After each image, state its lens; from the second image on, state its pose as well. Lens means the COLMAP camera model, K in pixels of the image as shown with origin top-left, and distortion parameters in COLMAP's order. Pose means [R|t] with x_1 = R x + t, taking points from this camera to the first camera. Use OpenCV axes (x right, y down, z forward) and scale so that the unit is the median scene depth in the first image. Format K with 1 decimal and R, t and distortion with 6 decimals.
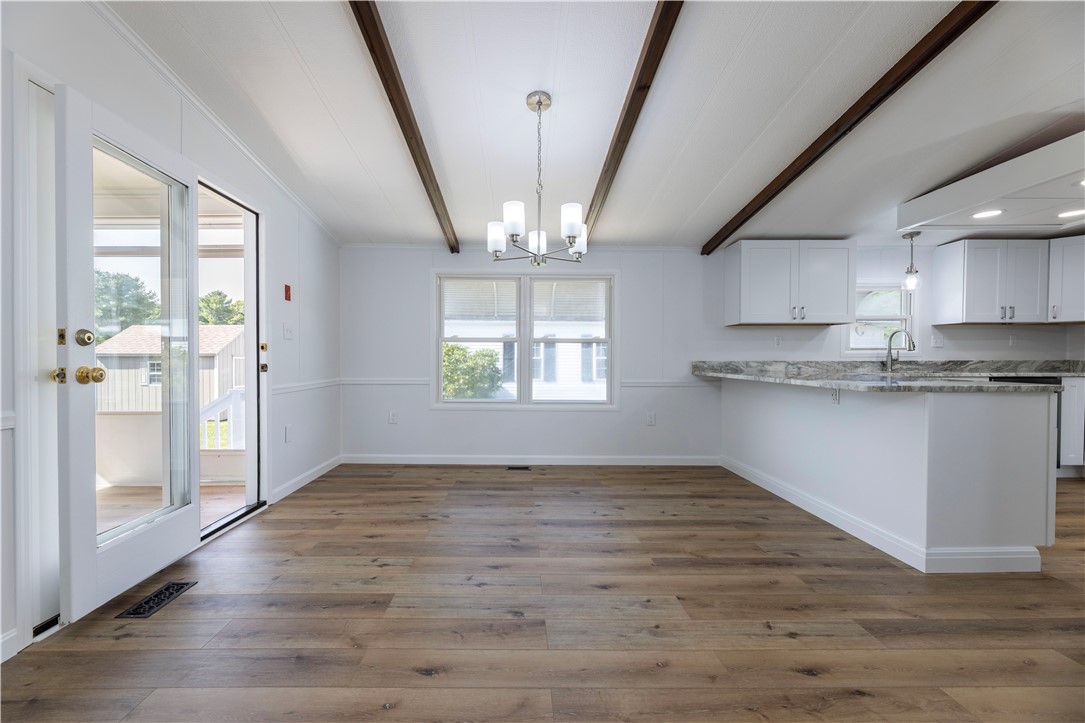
lens RADIAL K [[443.5, 0, 521.6], [0, 443.5, 365.2], [0, 0, 1]] dist [-0.001582, 0.000011]
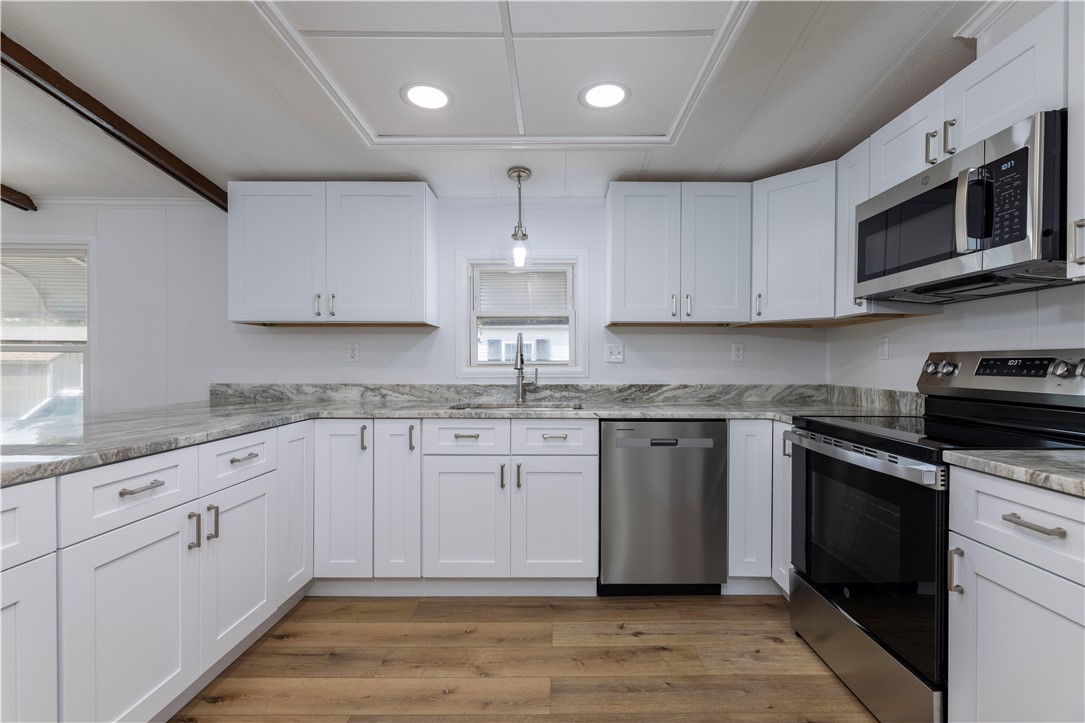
lens RADIAL K [[466.3, 0, 558.6], [0, 466.3, 367.2], [0, 0, 1]] dist [-0.000712, 0.000024]
pose [[0.999983, 0.004427, -0.003841, 0.939607], [-0.004470, 0.999927, -0.011200, -0.028877], [0.003791, 0.011217, 0.999930, 0.382153]]
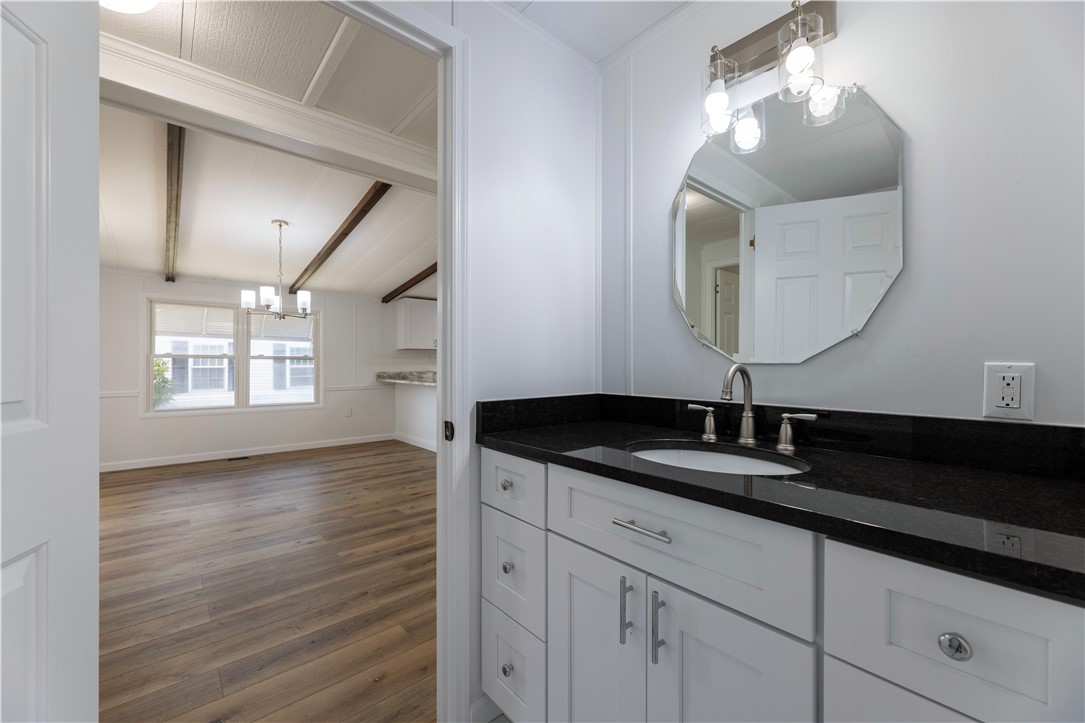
lens RADIAL K [[431.1, 0, 542.5], [0, 431.1, 361.5], [0, 0, 1]] dist [-0.001427, -0.000141]
pose [[0.754762, 0.002142, 0.655995, -0.165886], [0.011318, 0.999803, -0.016287, -0.016158], [-0.655901, 0.019718, 0.754589, -0.524497]]
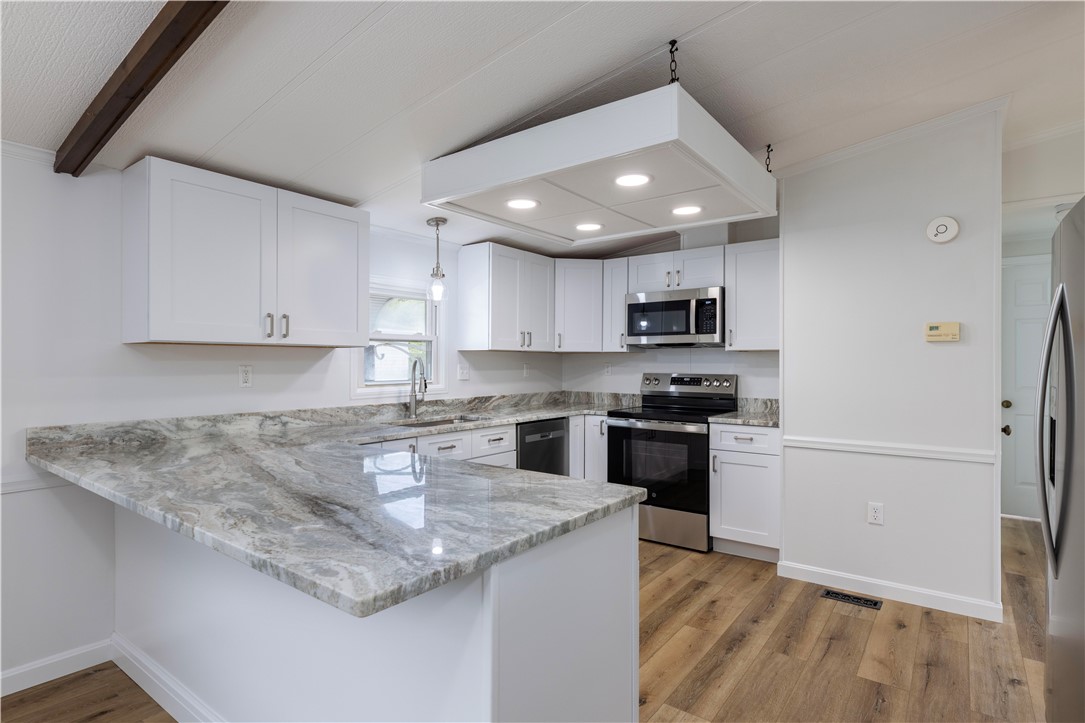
lens RADIAL K [[558.6, 0, 539.0], [0, 558.6, 360.6], [0, 0, 1]] dist [-0.000384, -0.000242]
pose [[0.609839, 0.005679, 0.792505, 0.288344], [0.011533, 0.999805, -0.016040, -0.061691], [-0.792441, 0.018922, 0.609655, 0.347550]]
